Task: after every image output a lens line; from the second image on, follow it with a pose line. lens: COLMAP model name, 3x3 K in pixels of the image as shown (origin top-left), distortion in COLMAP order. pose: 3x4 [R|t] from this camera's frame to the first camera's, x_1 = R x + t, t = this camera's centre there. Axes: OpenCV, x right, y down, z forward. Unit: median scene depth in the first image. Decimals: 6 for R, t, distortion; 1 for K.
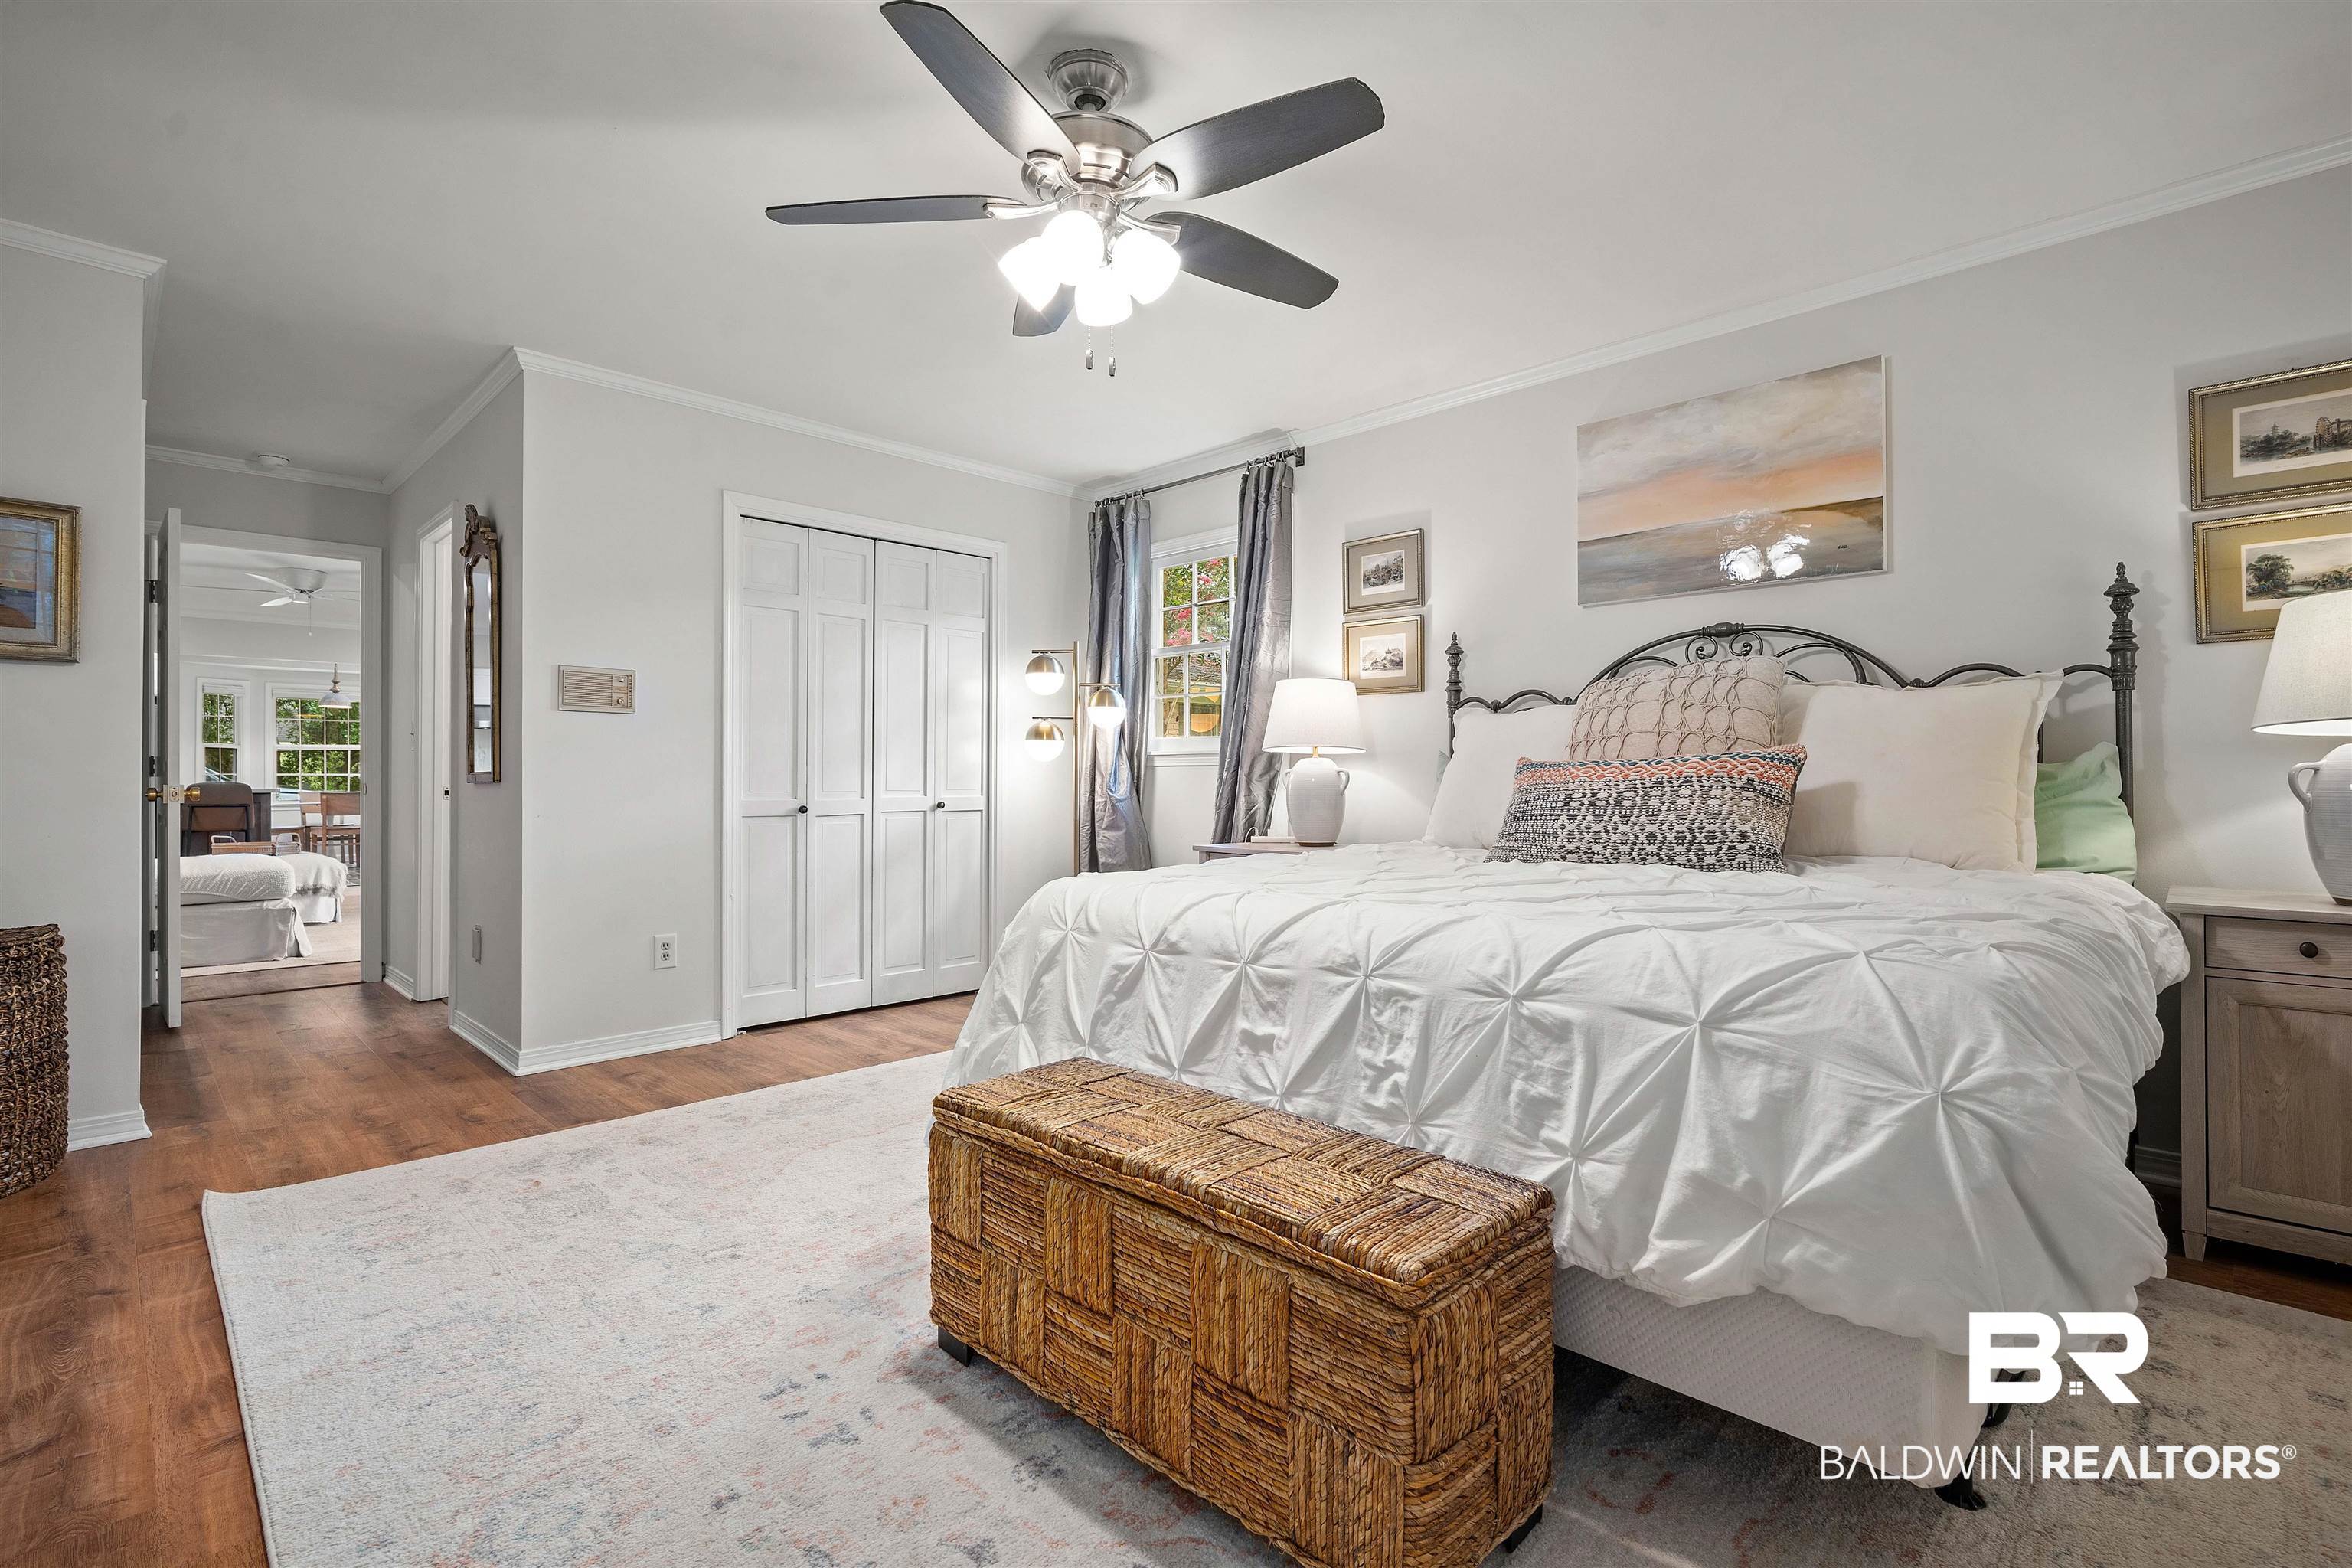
lens RADIAL K [[1062.3, 0, 1193.9], [0, 1062.3, 771.6], [0, 0, 1]] dist [-0.005608, -0.000283]
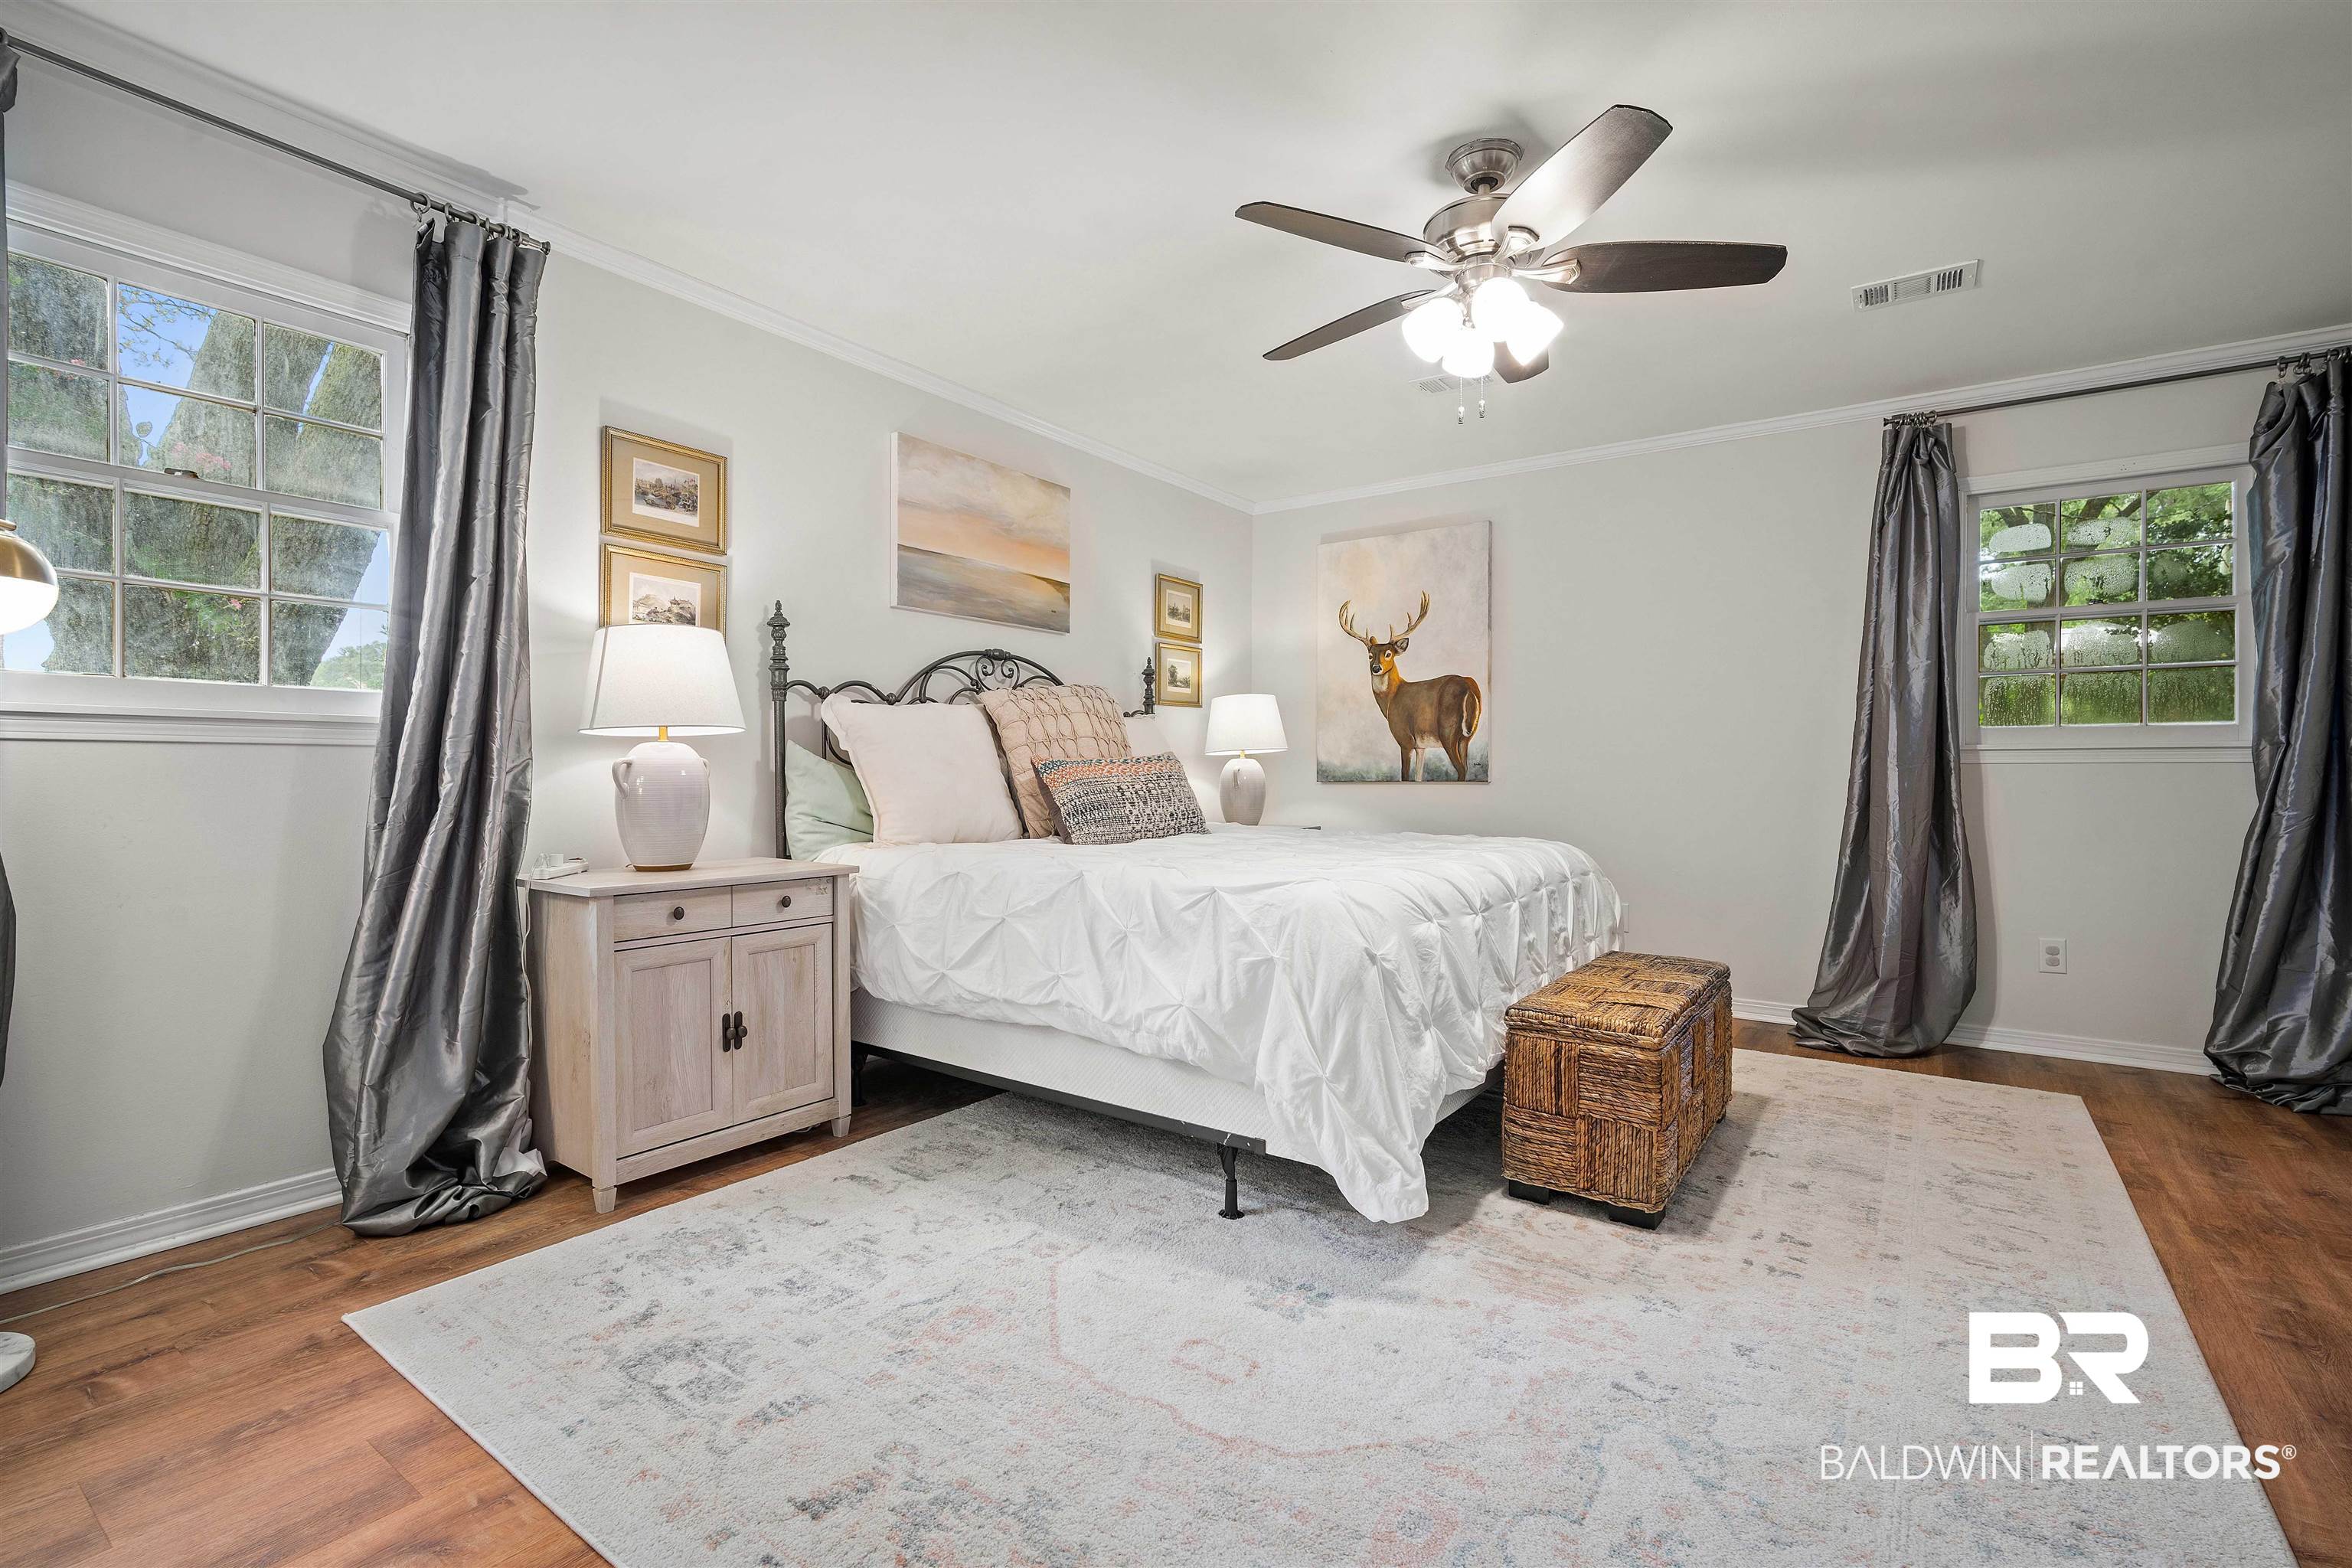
lens RADIAL K [[1062.3, 0, 1170.5], [0, 1062.3, 782.3], [0, 0, 1]] dist [-0.005608, -0.000283]
pose [[-0.147363, -0.010640, 0.989025, -0.715017], [-0.010767, 0.999900, 0.009153, 0.003560], [-0.989024, -0.009300, -0.147463, 0.902487]]
